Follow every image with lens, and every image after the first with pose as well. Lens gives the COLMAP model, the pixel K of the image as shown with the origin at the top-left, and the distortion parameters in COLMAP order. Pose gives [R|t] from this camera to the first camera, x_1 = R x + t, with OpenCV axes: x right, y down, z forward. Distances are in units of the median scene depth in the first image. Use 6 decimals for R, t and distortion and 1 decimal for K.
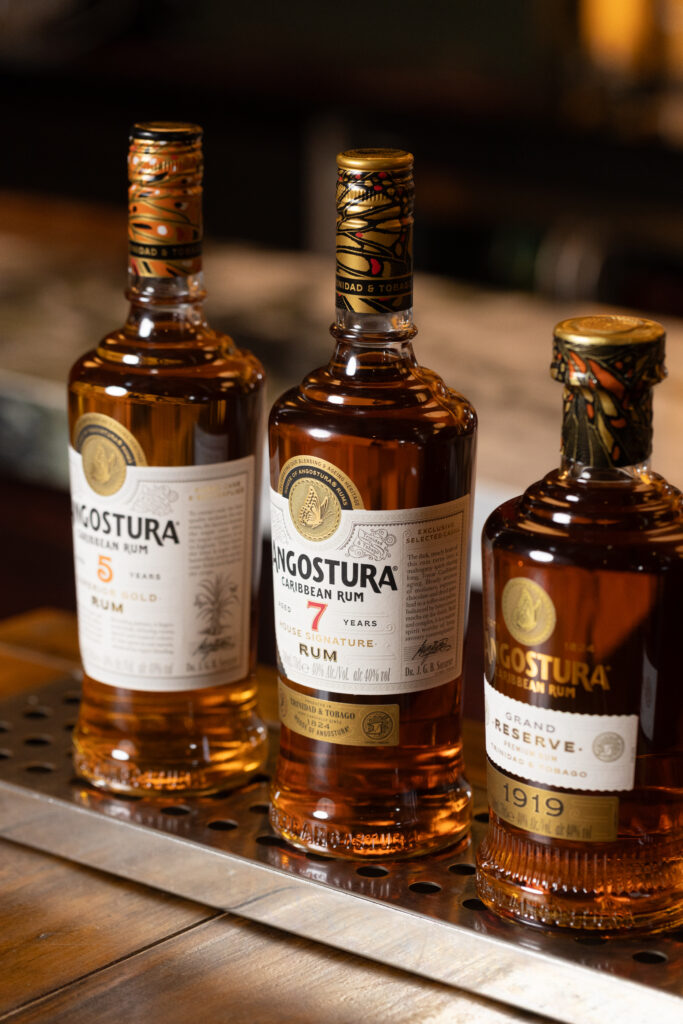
lens RADIAL K [[3228.6, 0, 337.0], [0, 3228.6, 514.7], [0, 0, 1]] dist [-0.066574, 0.000000]
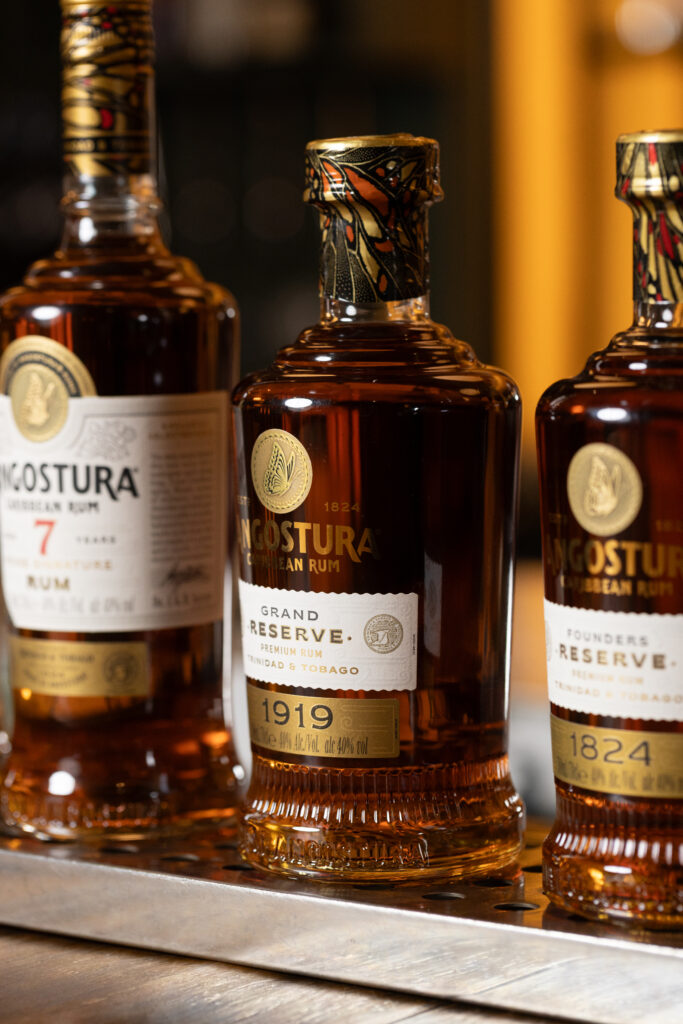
lens RADIAL K [[3228.6, 0, 345.2], [0, 3228.6, 511.8], [0, 0, 1]] dist [-0.066574, 0.000000]
pose [[0.999698, -0.022215, 0.010553, 0.063853], [0.023790, 0.982315, -0.185719, 0.185579], [-0.006241, 0.185914, 0.982546, 0.182956]]
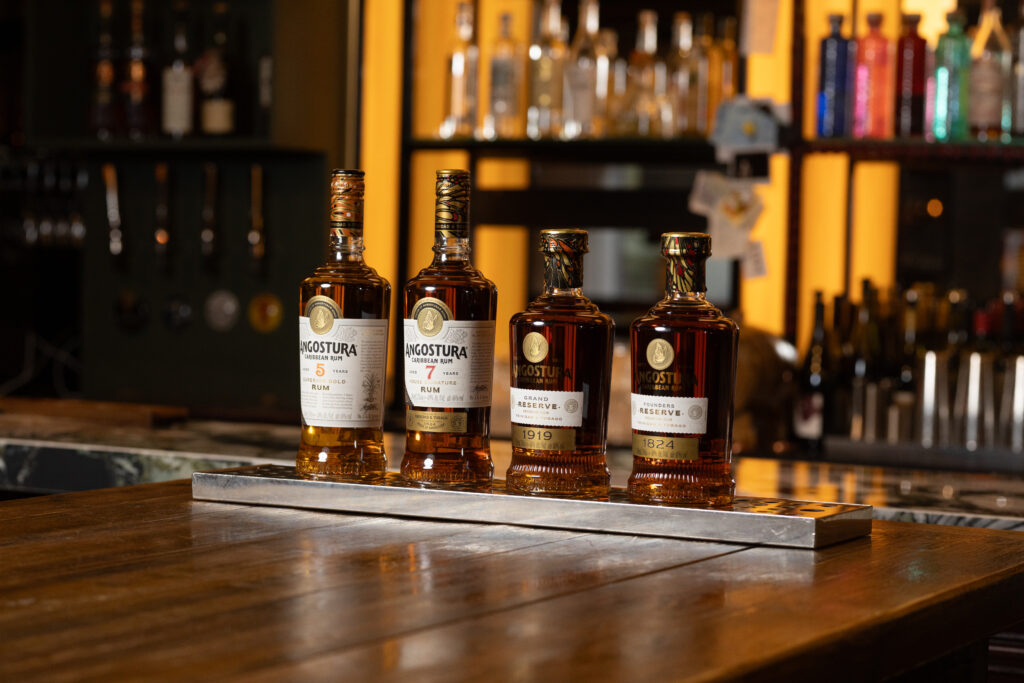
lens RADIAL K [[2533.6, 0, 510.7], [0, 2533.6, 342.4], [0, 0, 1]] dist [-0.034827, 0.000000]
pose [[0.982220, 0.007923, 0.187567, -0.285802], [0.035779, 0.972897, -0.228455, 0.421648], [-0.184294, 0.231104, 0.955315, -0.699741]]
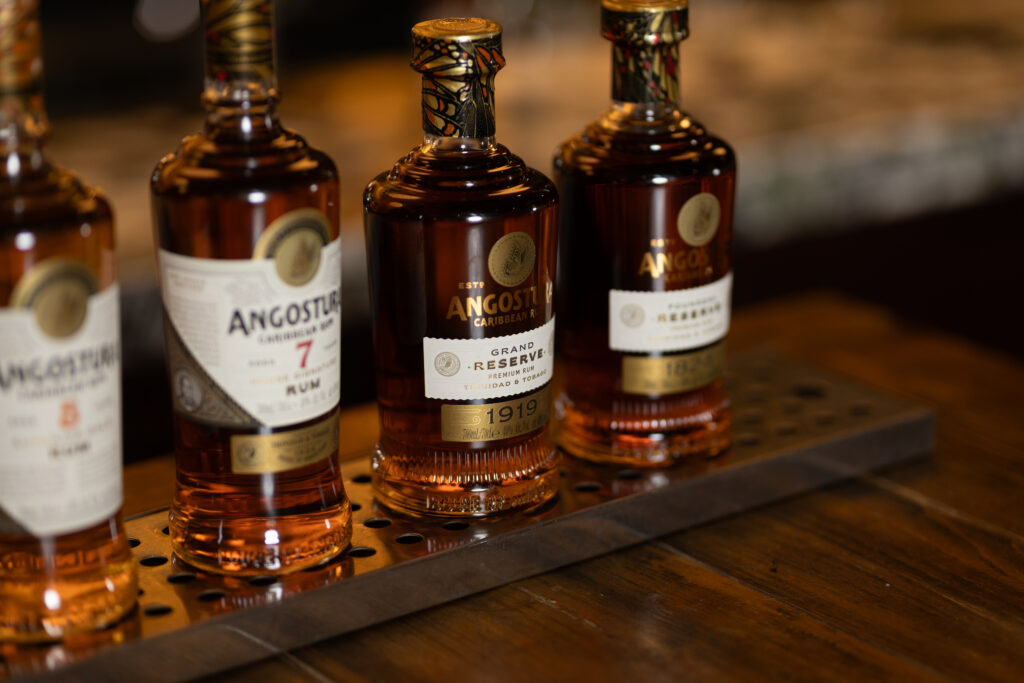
lens RADIAL K [[2533.6, 0, 509.0], [0, 2533.6, 340.9], [0, 0, 1]] dist [-0.034827, 0.000000]
pose [[0.239112, -0.305332, 0.921736, -0.806163], [0.271337, 0.932467, 0.238498, -0.164543], [-0.932310, 0.193074, 0.305812, 0.681890]]
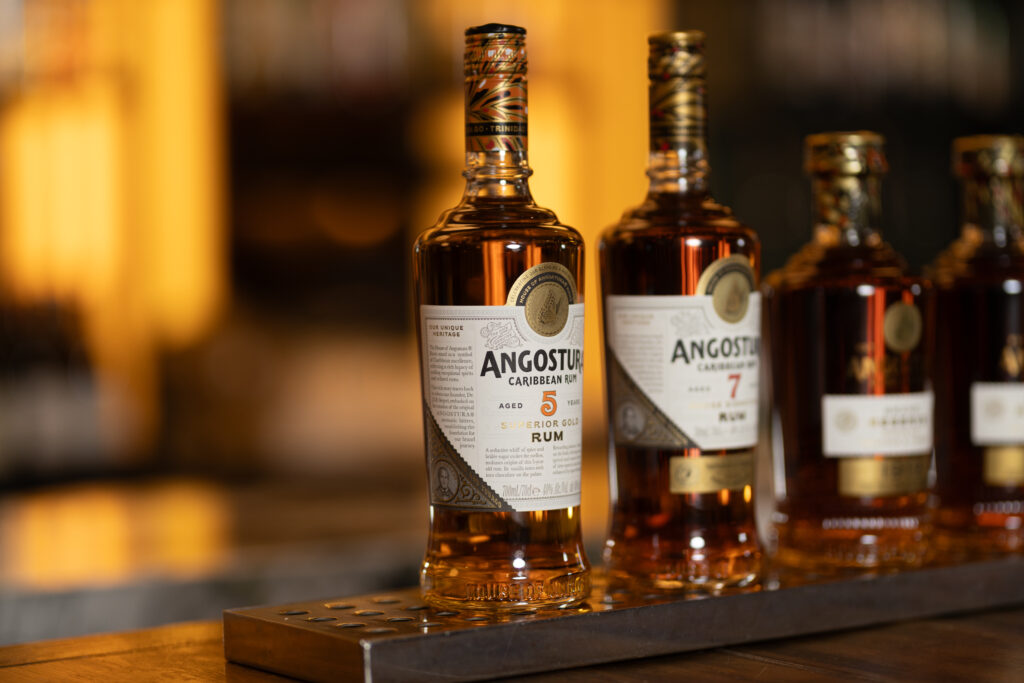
lens RADIAL K [[2533.6, 0, 509.4], [0, 2533.6, 343.3], [0, 0, 1]] dist [-0.034827, 0.000000]
pose [[0.266841, -0.053656, 0.962246, -1.007862], [0.275696, 0.960973, -0.022868, 0.014001], [-0.923465, 0.271389, 0.271220, 0.824089]]
